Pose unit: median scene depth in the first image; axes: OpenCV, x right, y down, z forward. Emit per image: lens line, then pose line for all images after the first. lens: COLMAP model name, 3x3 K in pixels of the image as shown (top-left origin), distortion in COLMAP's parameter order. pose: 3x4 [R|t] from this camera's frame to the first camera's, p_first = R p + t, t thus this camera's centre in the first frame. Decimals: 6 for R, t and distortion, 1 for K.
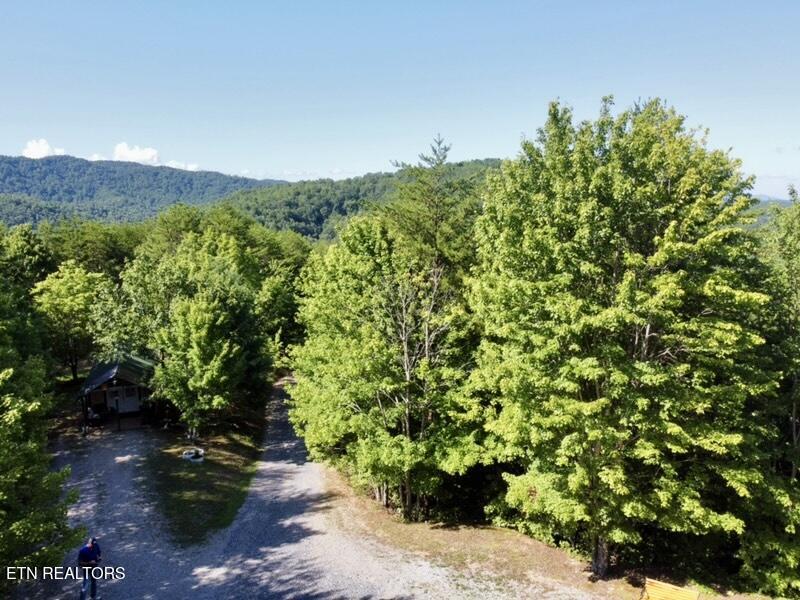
lens RADIAL K [[627.1, 0, 400.0], [0, 627.1, 300.0], [0, 0, 1]] dist [0.037004, -0.005655]
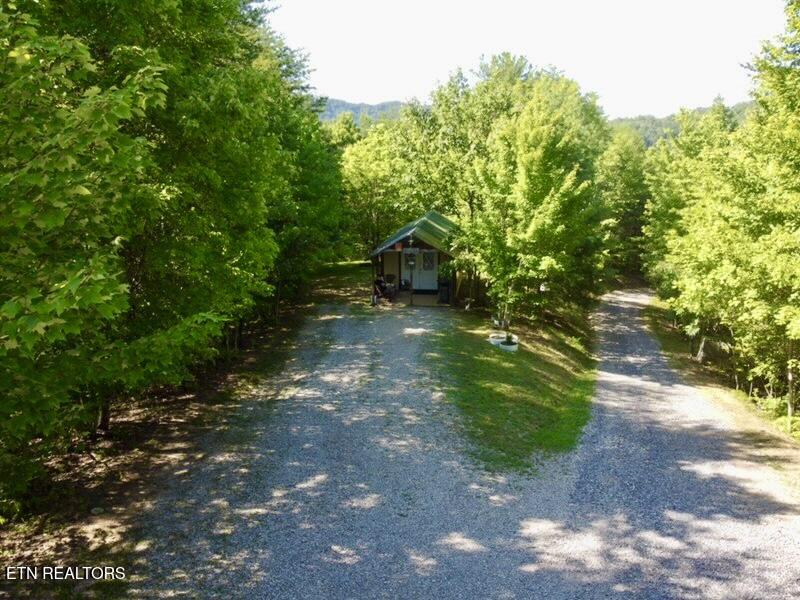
lens RADIAL K [[595.0, 0, 400.0], [0, 595.0, 300.0], [0, 0, 1]] dist [-0.005079, -0.004504]
pose [[0.890021, 0.110719, -0.442271, -0.150101], [-0.081397, 0.993067, 0.084804, 0.157274], [0.448594, -0.039478, 0.892863, 0.384005]]
